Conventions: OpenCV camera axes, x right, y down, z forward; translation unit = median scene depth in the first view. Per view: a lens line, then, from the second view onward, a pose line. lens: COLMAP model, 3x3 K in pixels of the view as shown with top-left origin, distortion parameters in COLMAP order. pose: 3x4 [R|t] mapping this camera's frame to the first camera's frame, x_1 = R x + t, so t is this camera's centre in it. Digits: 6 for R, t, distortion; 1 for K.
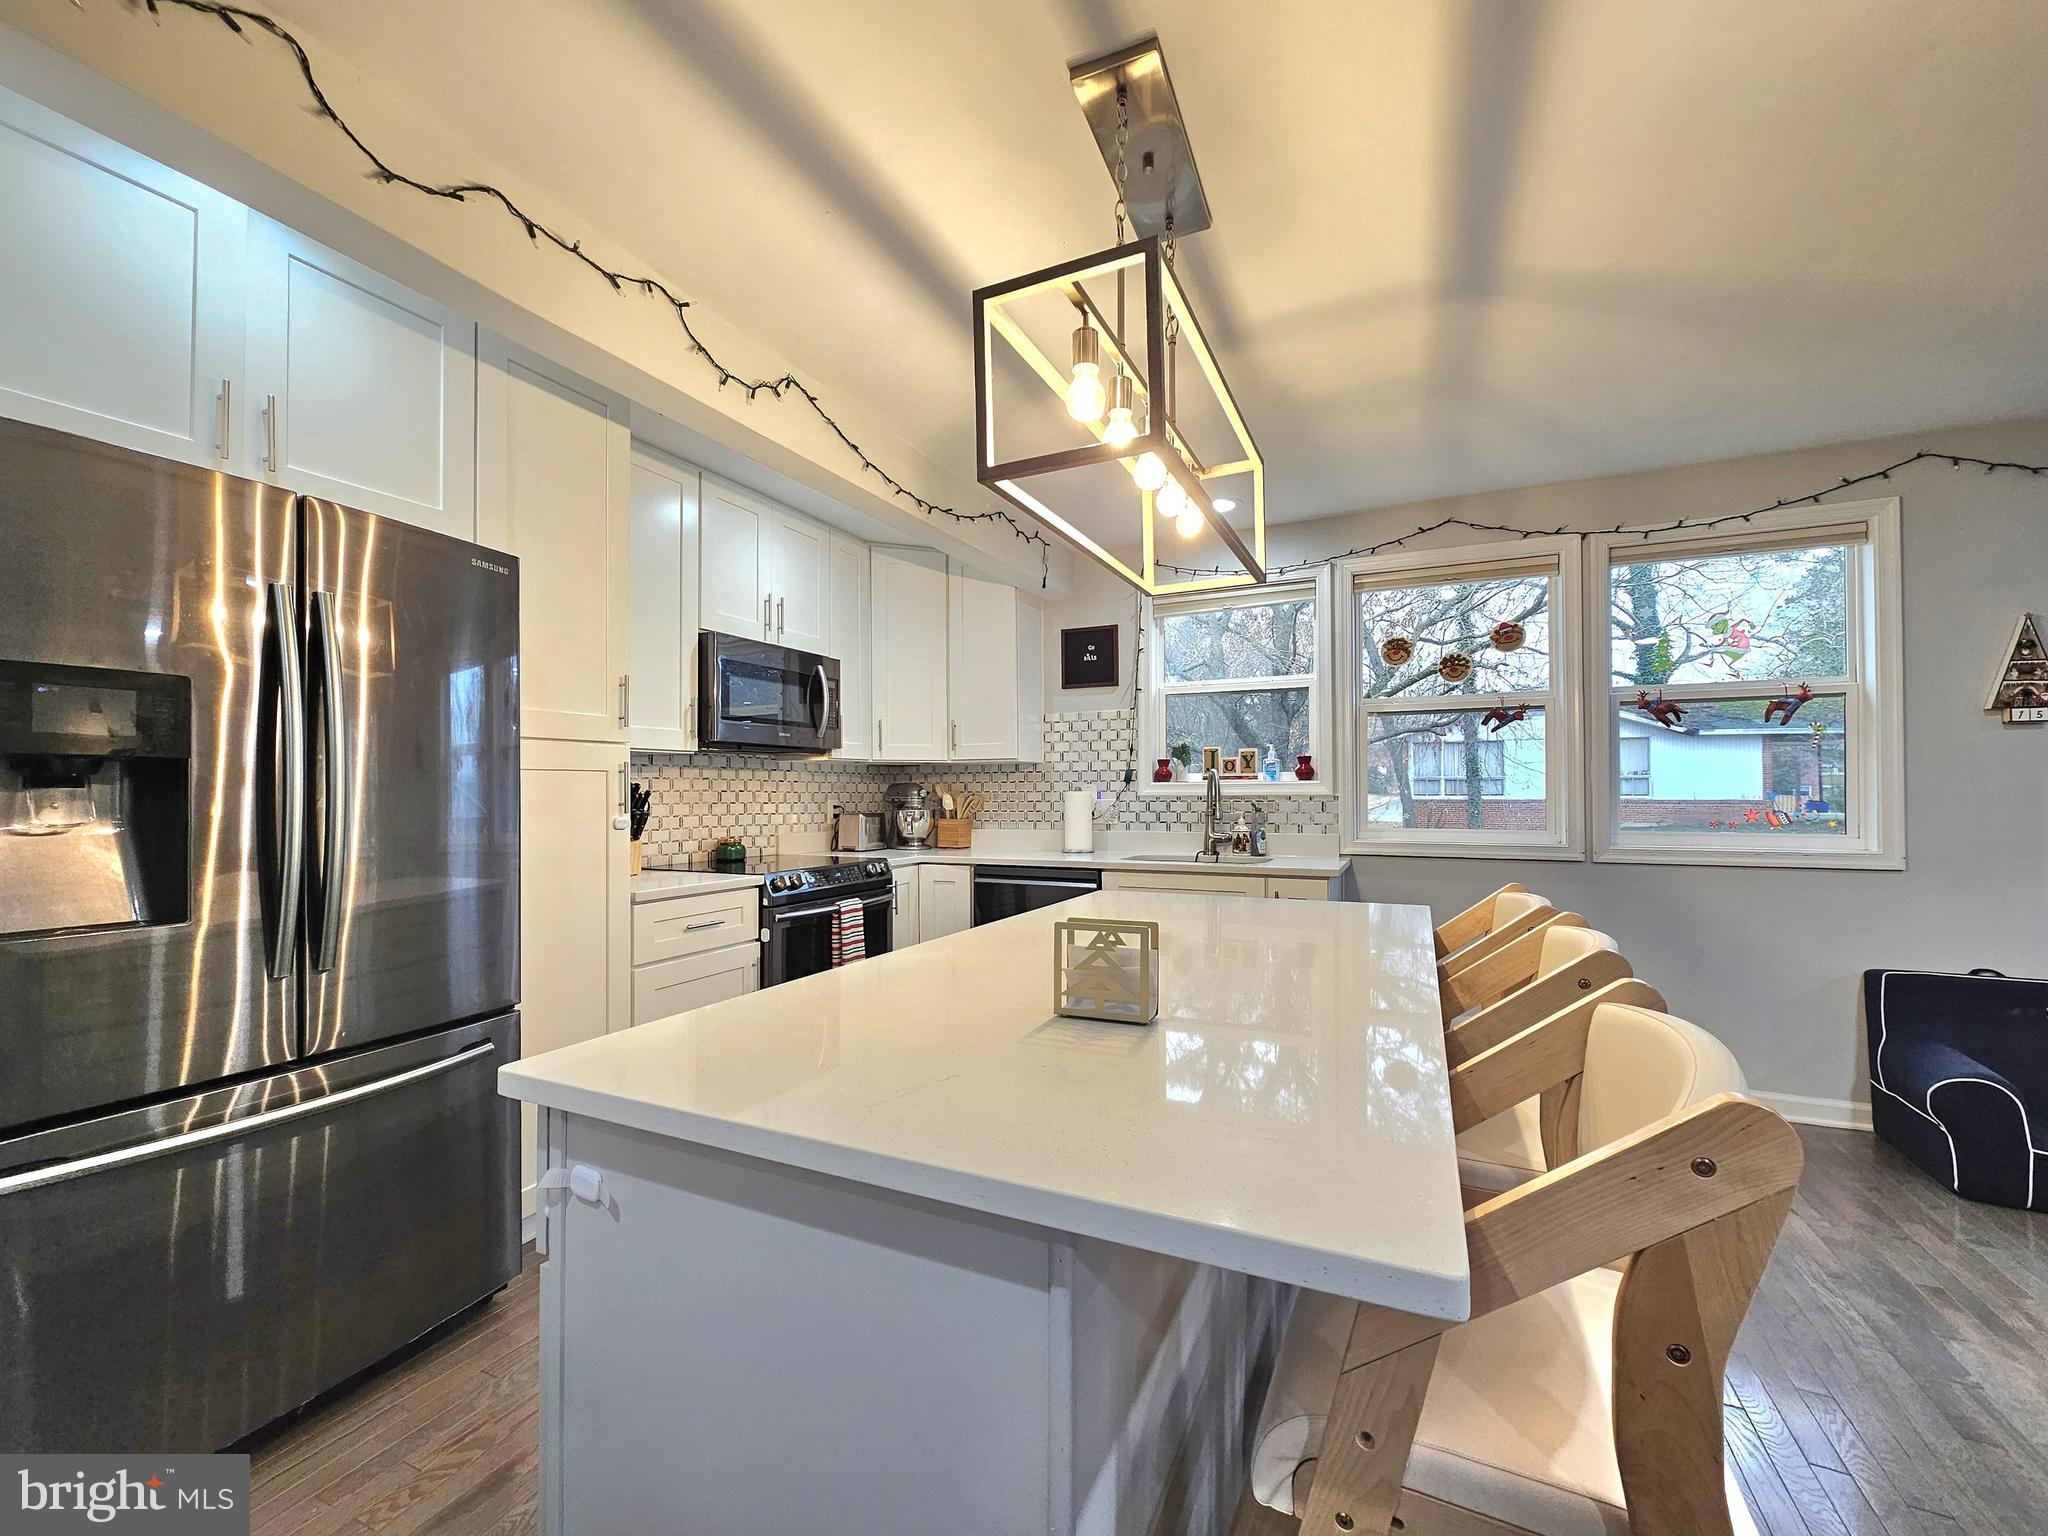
lens RADIAL K [[835.5, 0, 1027.1], [0, 835.5, 783.9], [0, 0, 1]] dist [-0.002517, 0.000922]
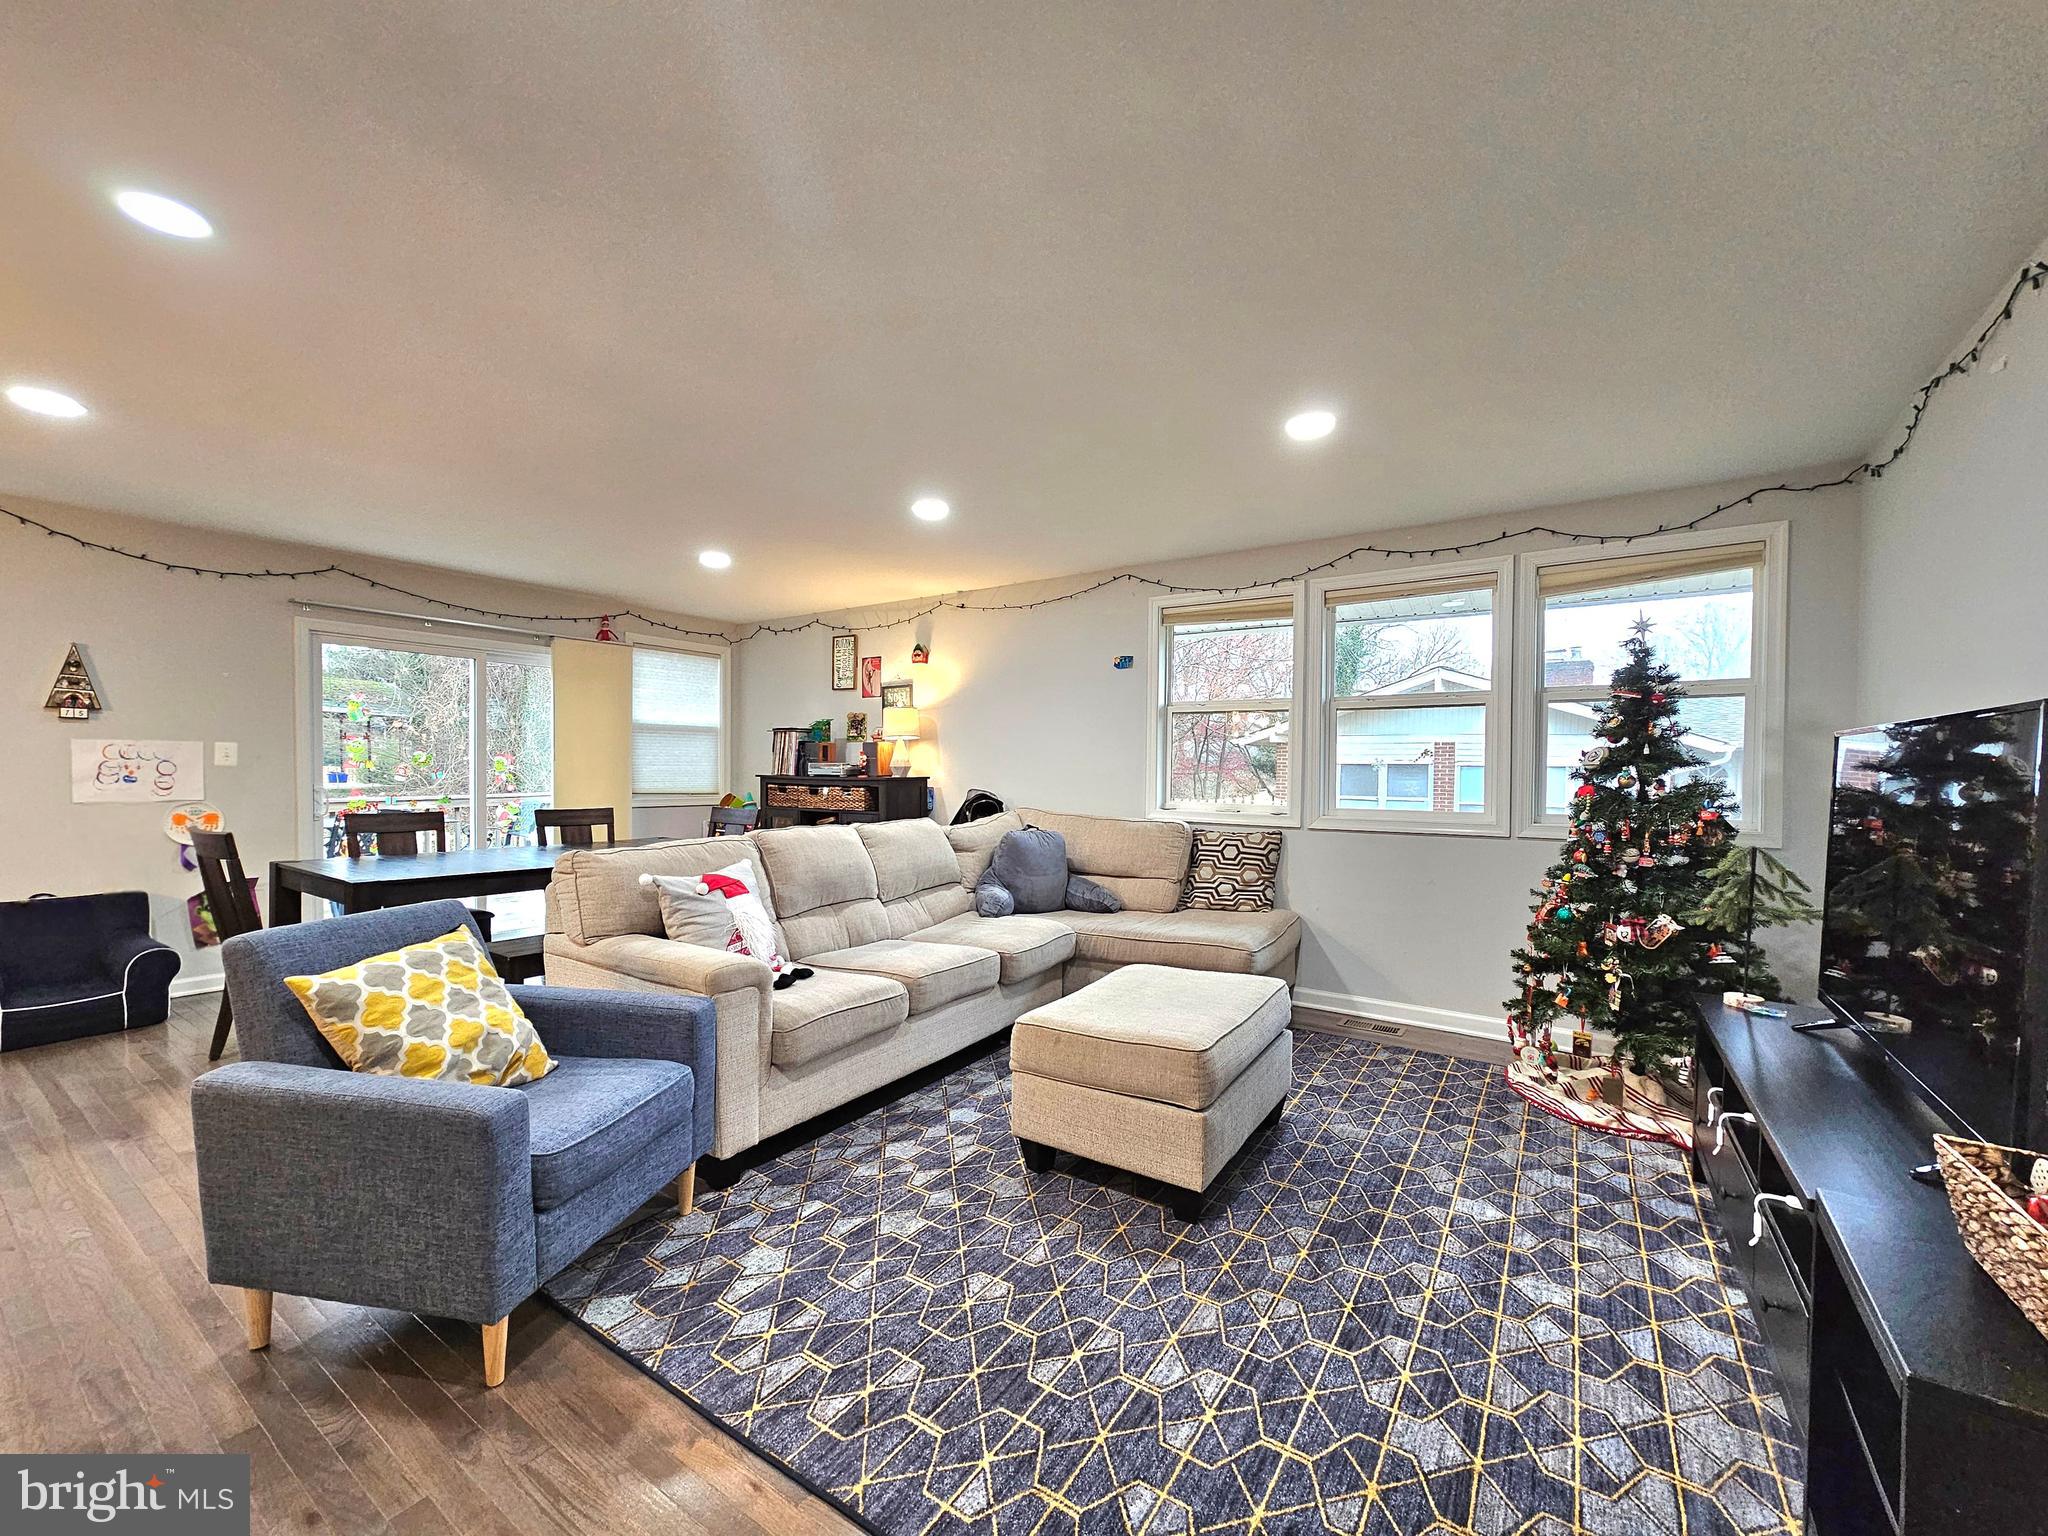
lens RADIAL K [[835.5, 0, 1021.8], [0, 835.5, 784.9], [0, 0, 1]] dist [-0.002517, 0.000922]
pose [[0.158017, -0.012168, 0.987361, 0.033740], [-0.023082, 0.999605, 0.016012, -0.016496], [-0.987167, -0.025320, 0.157674, -0.676932]]
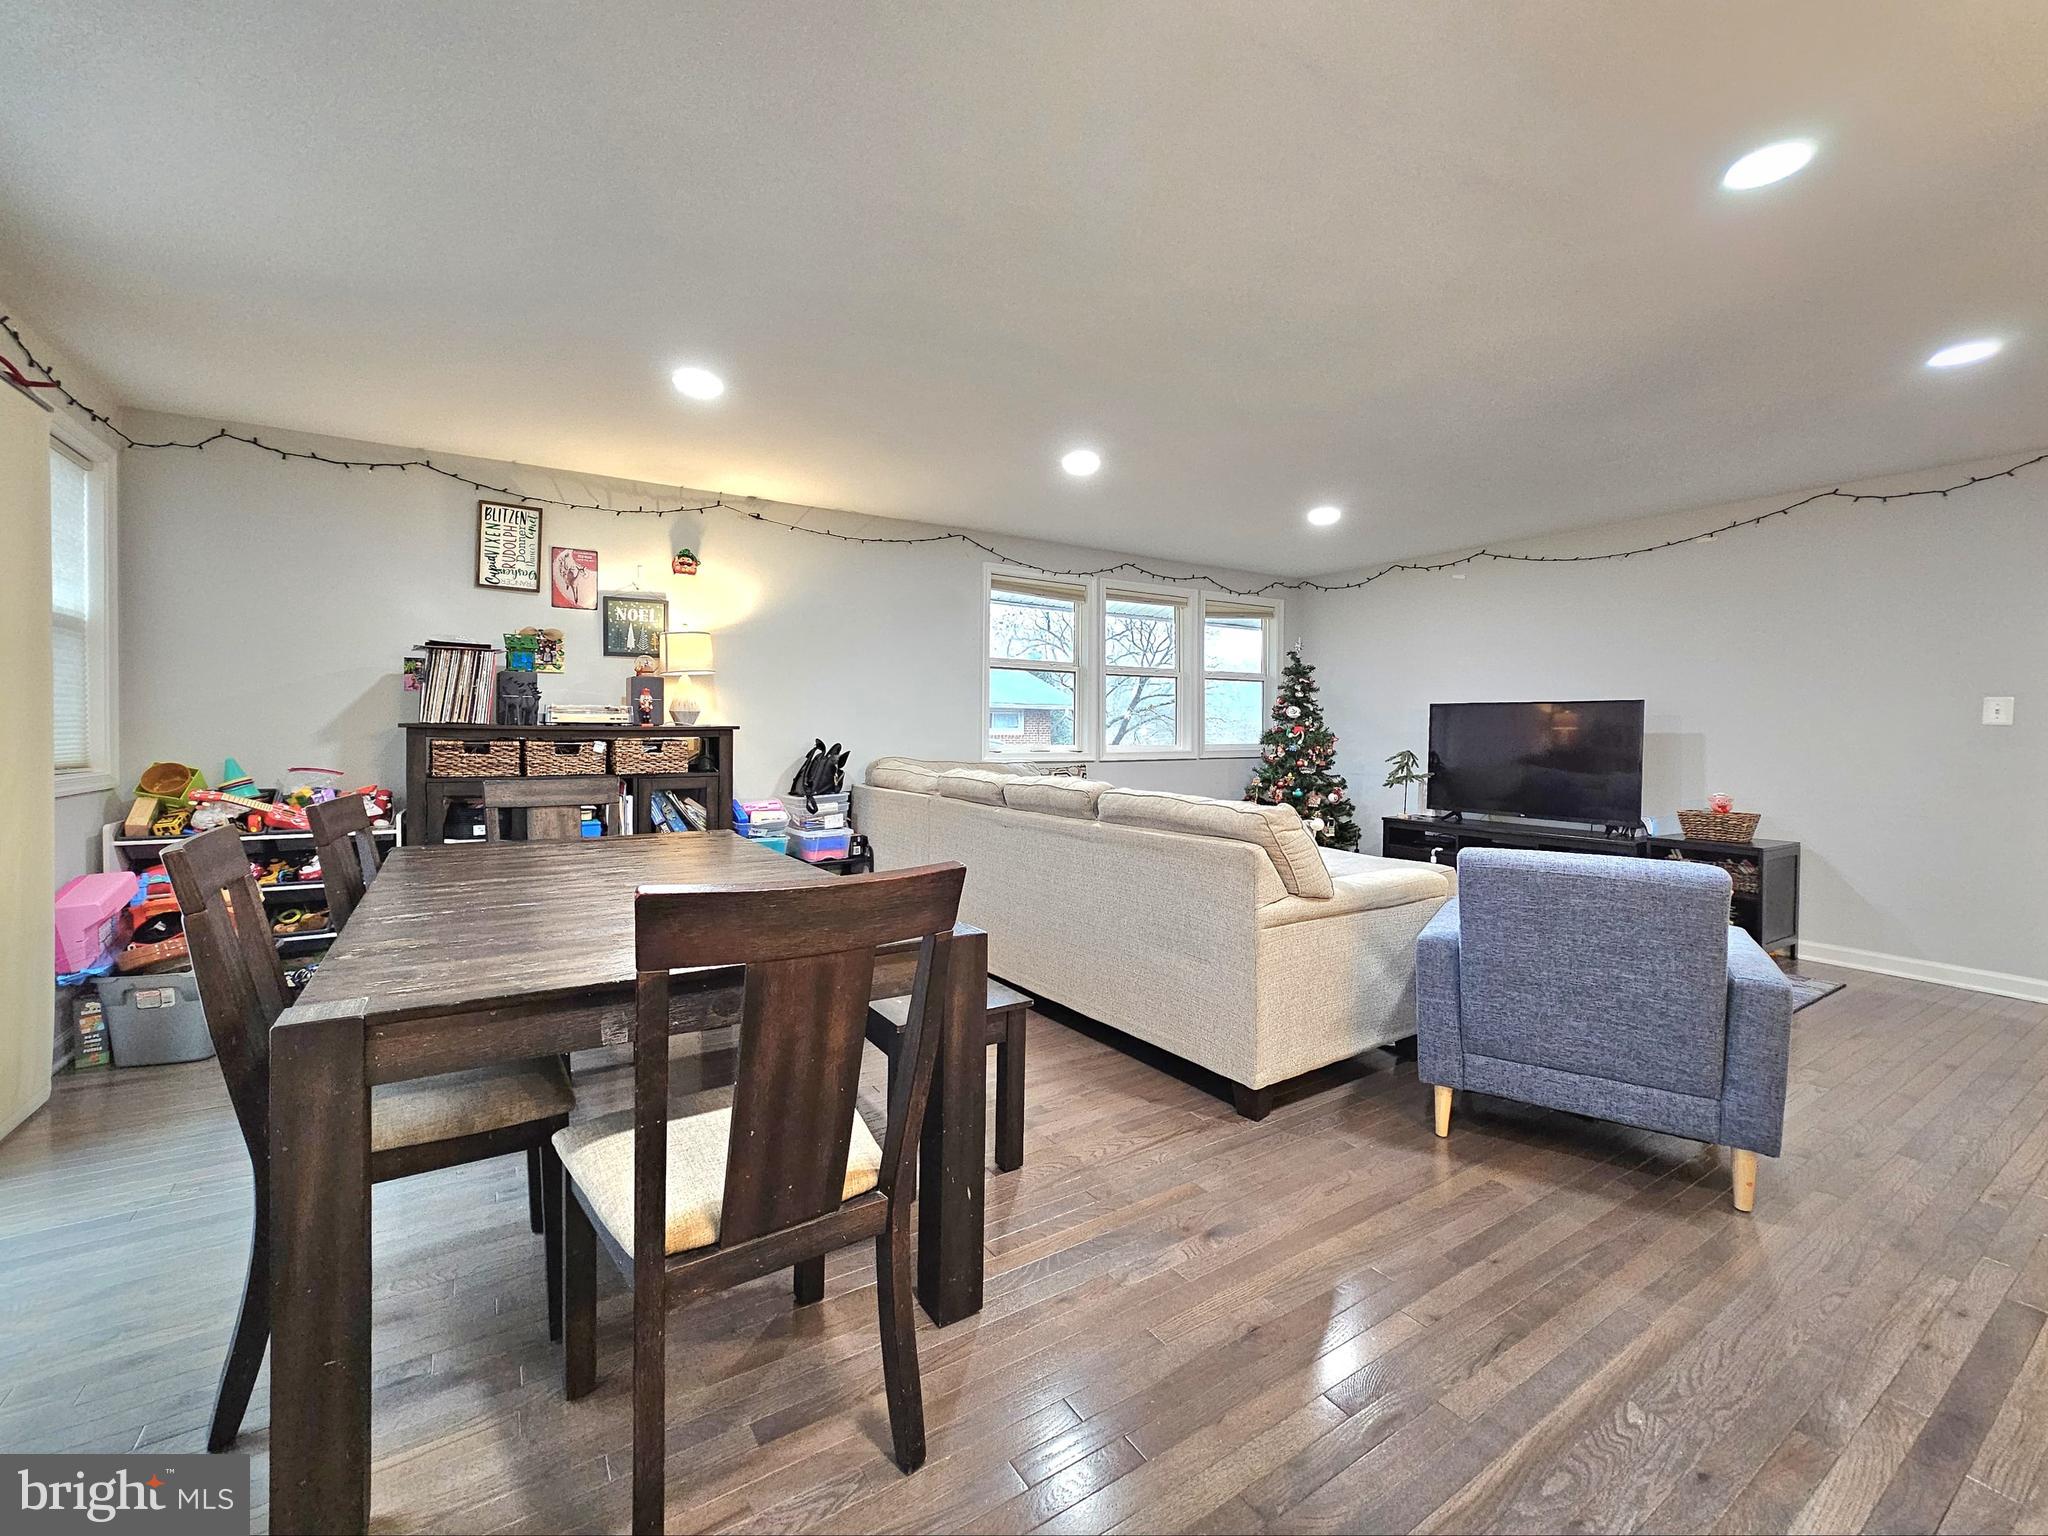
lens RADIAL K [[835.5, 0, 1018.8], [0, 835.5, 735.9], [0, 0, 1]] dist [-0.002517, 0.000922]
pose [[-0.844046, -0.003367, 0.536260, 0.567373], [-0.008162, 0.999945, -0.006568, 0.019353], [-0.536208, -0.009920, -0.844027, 0.614489]]
